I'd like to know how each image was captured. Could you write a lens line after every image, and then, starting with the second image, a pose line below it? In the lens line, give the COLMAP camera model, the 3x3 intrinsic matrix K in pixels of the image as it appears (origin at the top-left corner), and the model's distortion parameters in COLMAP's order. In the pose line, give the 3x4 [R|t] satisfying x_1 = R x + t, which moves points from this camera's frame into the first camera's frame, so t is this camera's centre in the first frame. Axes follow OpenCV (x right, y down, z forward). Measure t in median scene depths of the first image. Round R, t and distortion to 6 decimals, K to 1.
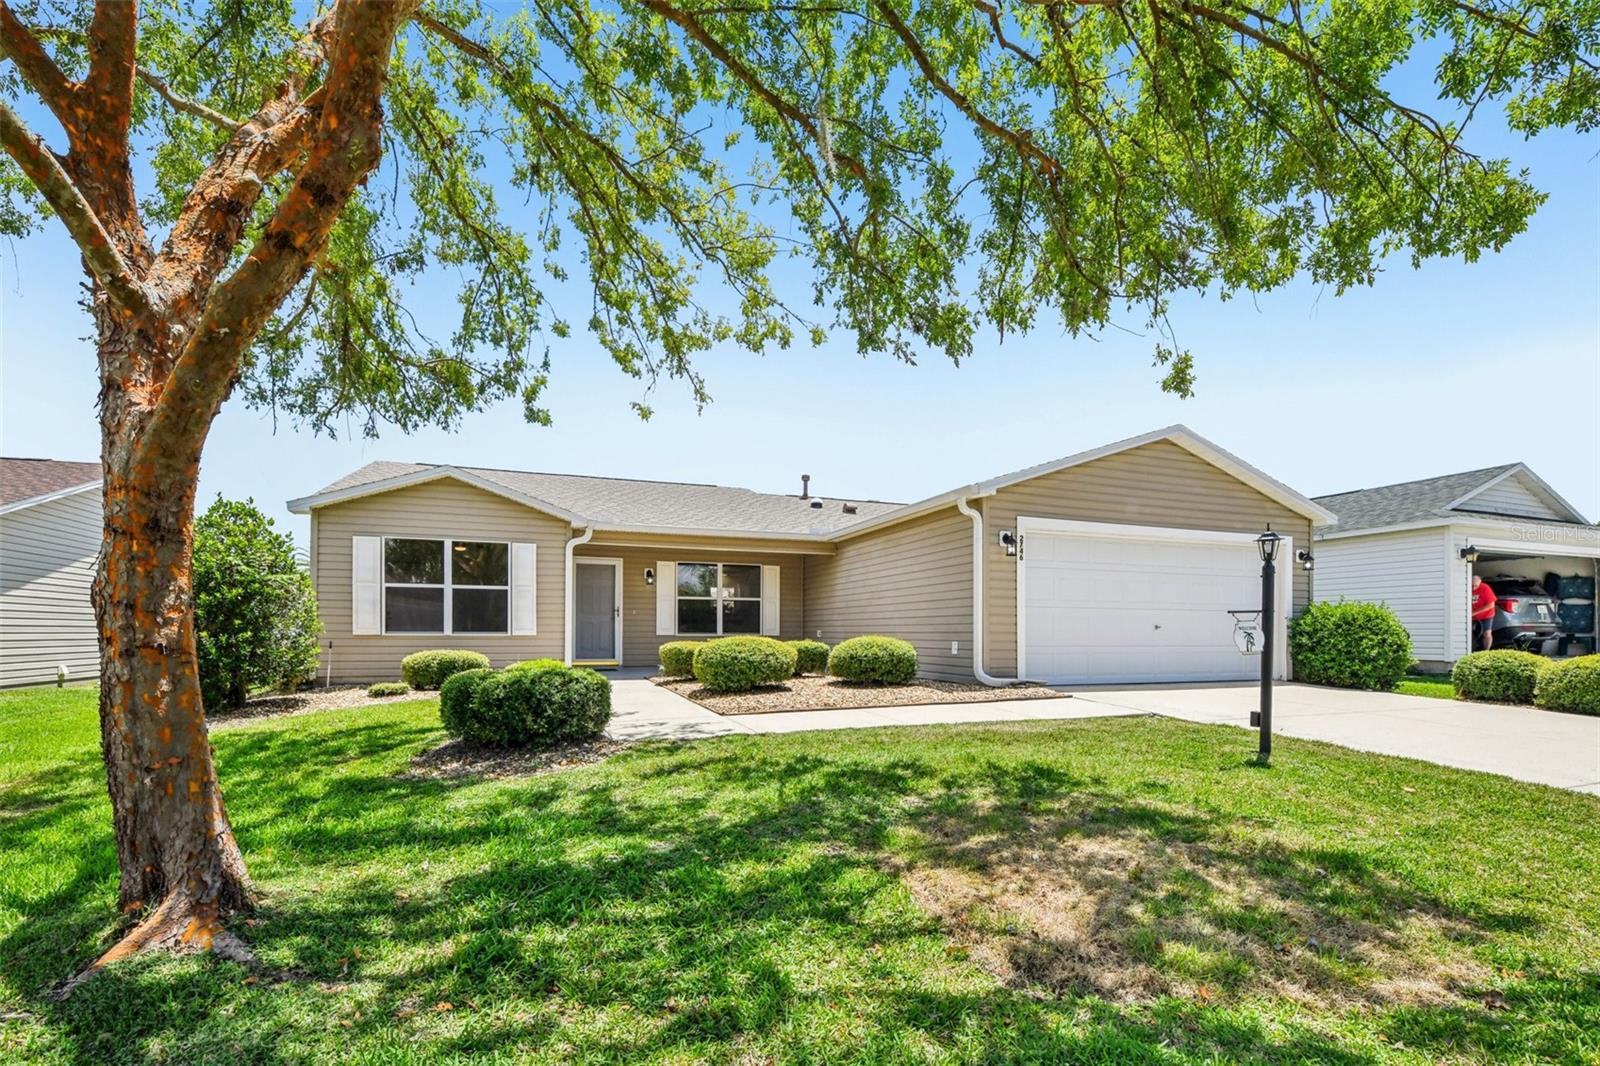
lens RADIAL K [[718.0, 0, 822.3], [0, 718.0, 631.3], [0, 0, 1]] dist [0.009458, 0.000786]
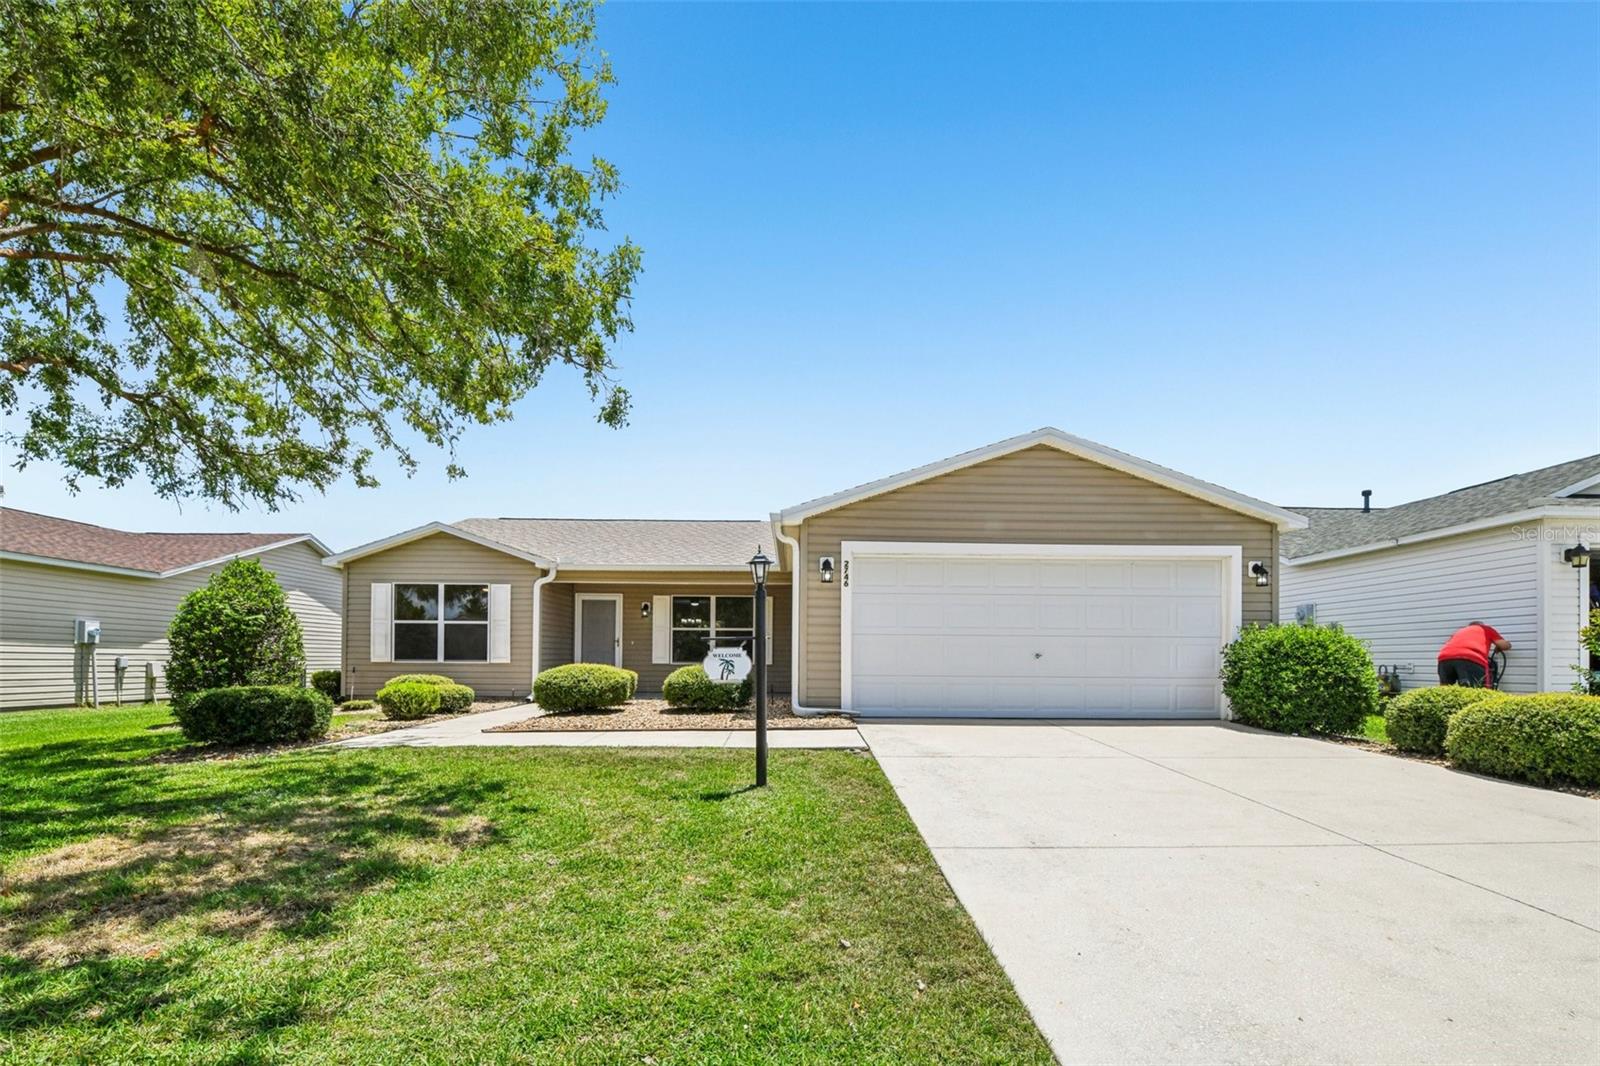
lens RADIAL K [[718.0, 0, 766.7], [0, 718.0, 660.6], [0, 0, 1]] dist [0.009458, 0.000786]
pose [[0.943438, 0.002639, -0.331539, 0.471332], [-0.003466, 0.999992, -0.001902, 0.002929], [0.331531, 0.002944, 0.943440, 0.051075]]
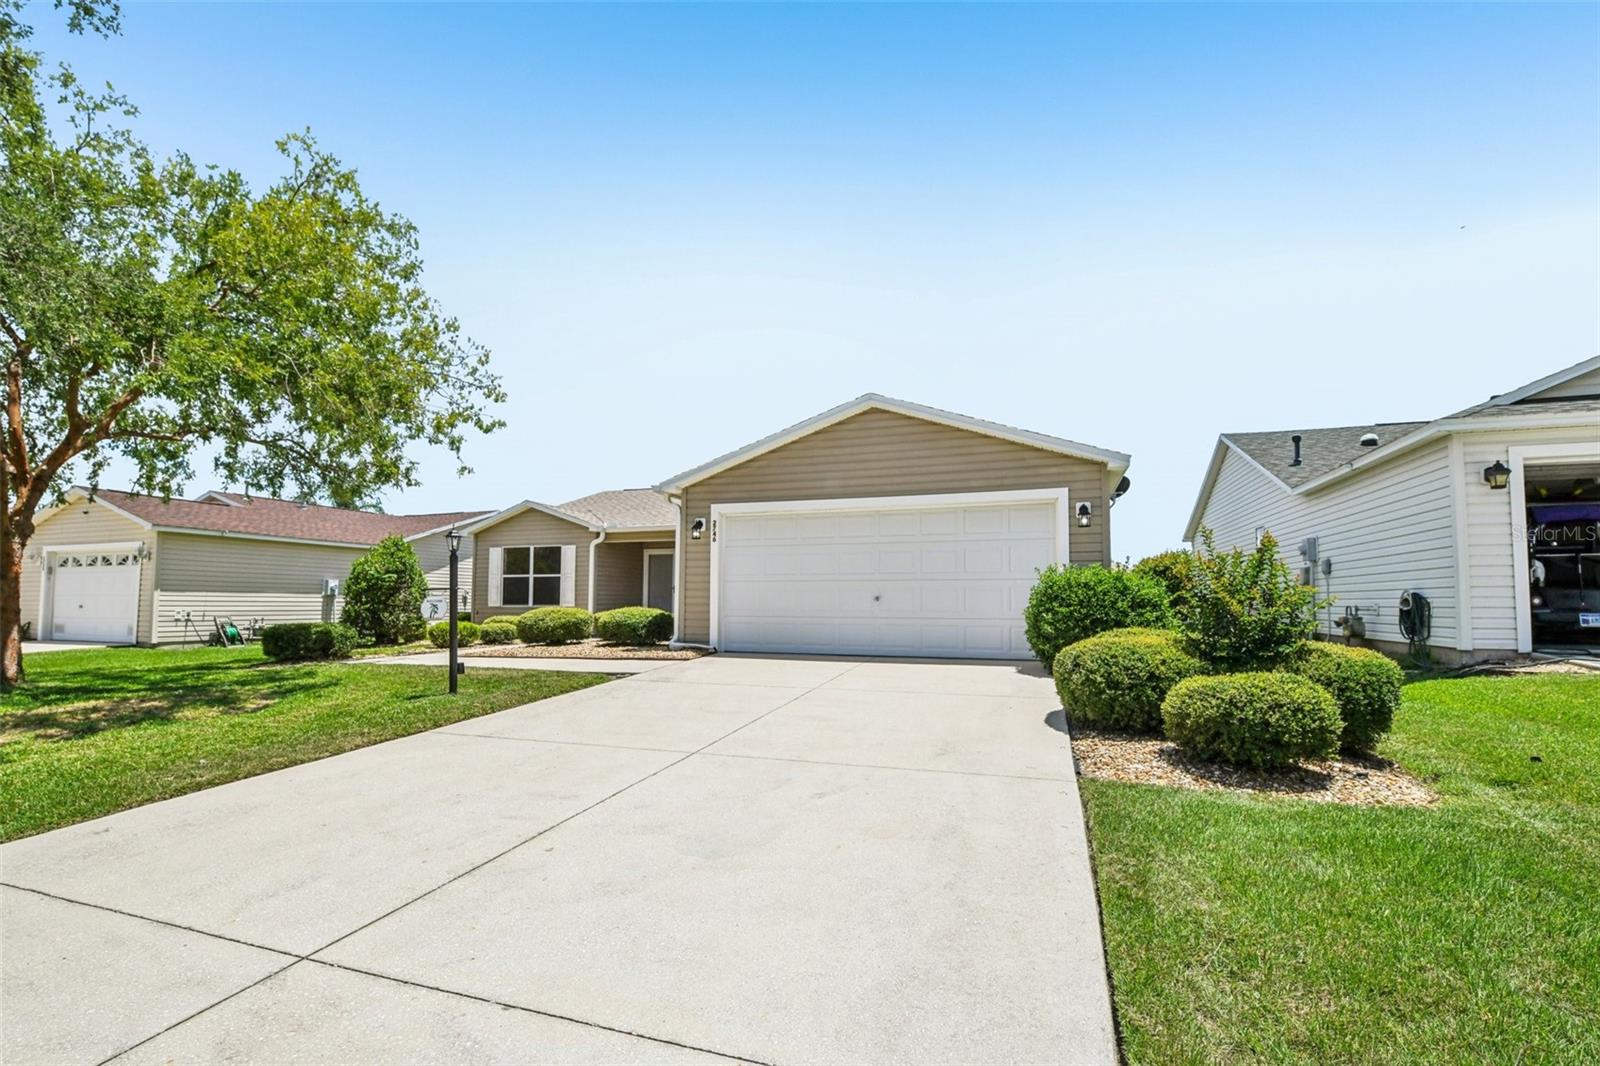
lens RADIAL K [[718.0, 0, 822.0], [0, 718.0, 562.4], [0, 0, 1]] dist [0.009458, 0.000786]
pose [[0.765062, -0.038782, -0.642787, 1.092198], [0.000699, 0.998234, -0.059397, 0.002889], [0.643956, 0.044993, 0.763738, 0.218568]]
